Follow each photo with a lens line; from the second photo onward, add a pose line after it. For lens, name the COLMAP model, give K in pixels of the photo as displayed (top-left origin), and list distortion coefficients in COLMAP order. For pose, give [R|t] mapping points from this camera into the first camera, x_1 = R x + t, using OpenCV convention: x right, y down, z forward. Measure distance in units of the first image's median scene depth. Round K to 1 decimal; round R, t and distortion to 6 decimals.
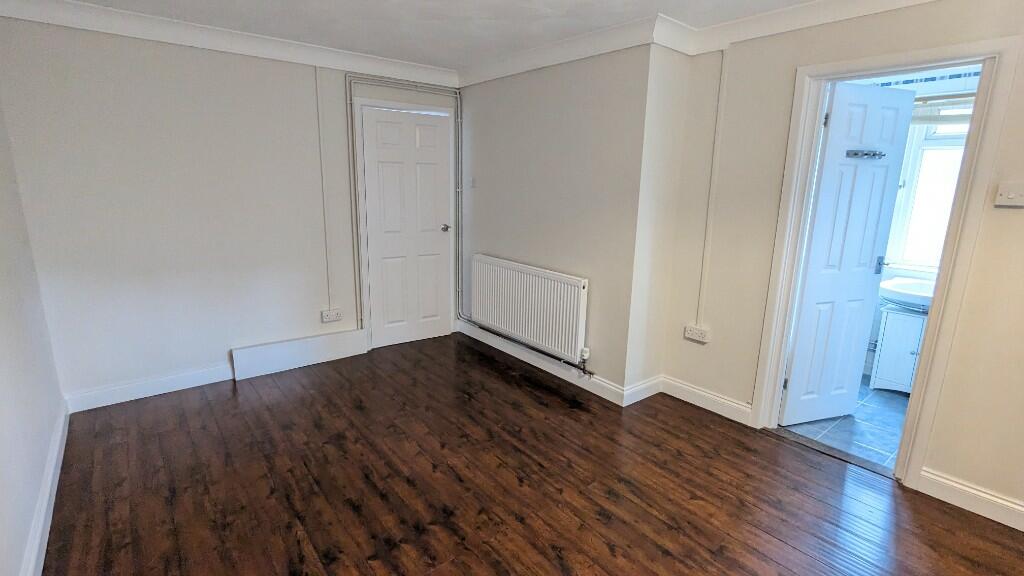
lens RADIAL K [[483.4, 0, 510.2], [0, 483.4, 287.2], [0, 0, 1]] dist [0.002223, -0.001641]
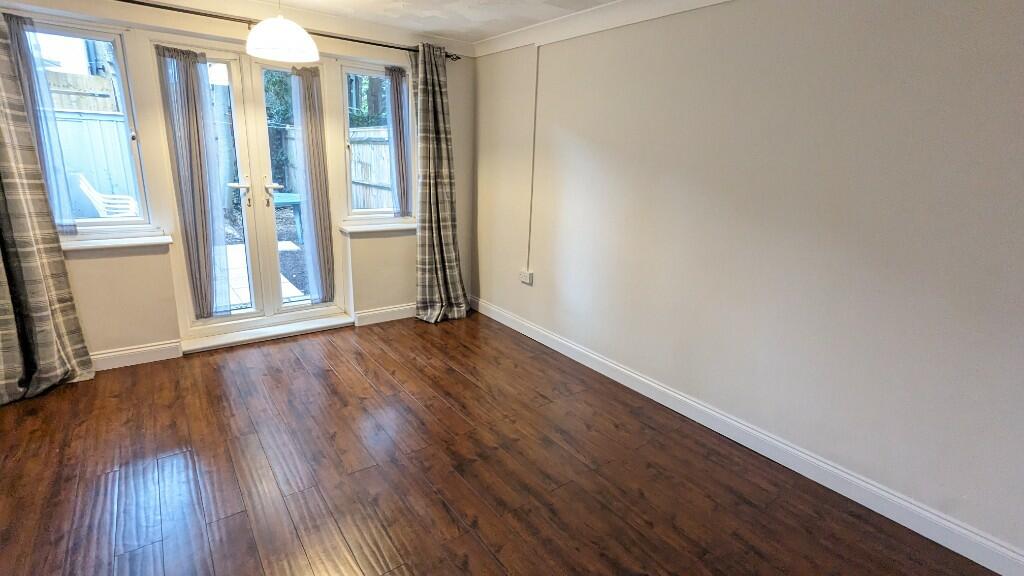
lens RADIAL K [[483.4, 0, 510.2], [0, 483.4, 287.2], [0, 0, 1]] dist [0.002223, -0.001641]
pose [[-0.997542, -0.067014, 0.020465, -0.183741], [-0.049730, 0.882861, 0.466994, -0.306324], [-0.049363, 0.464828, -0.884024, 1.367996]]
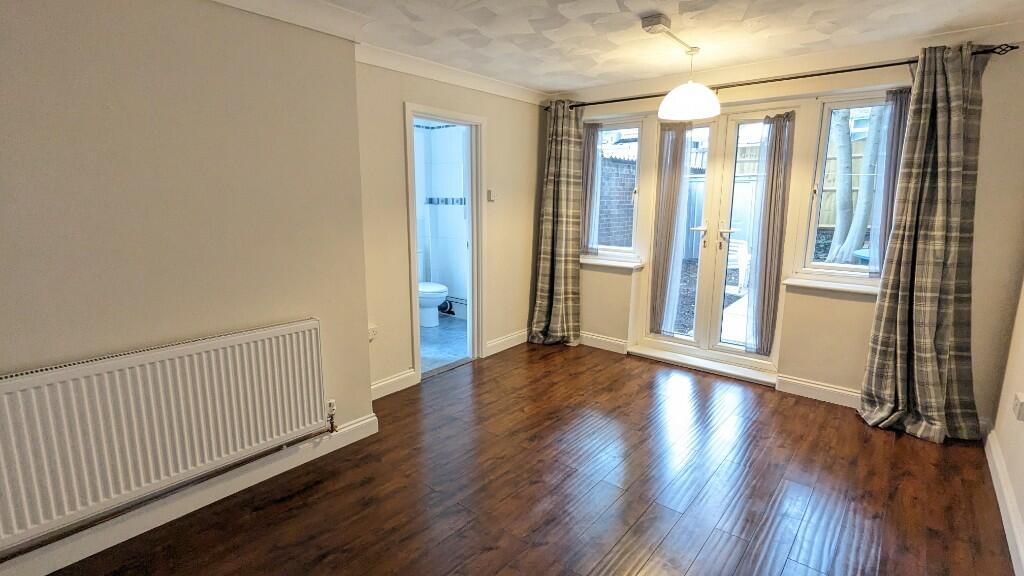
lens RADIAL K [[483.4, 0, 510.2], [0, 483.4, 287.2], [0, 0, 1]] dist [0.002223, -0.001641]
pose [[-0.191173, -0.205186, 0.959871, -0.753011], [0.207543, 0.947347, 0.243844, -0.220181], [-0.959364, 0.245831, -0.138522, 0.948275]]
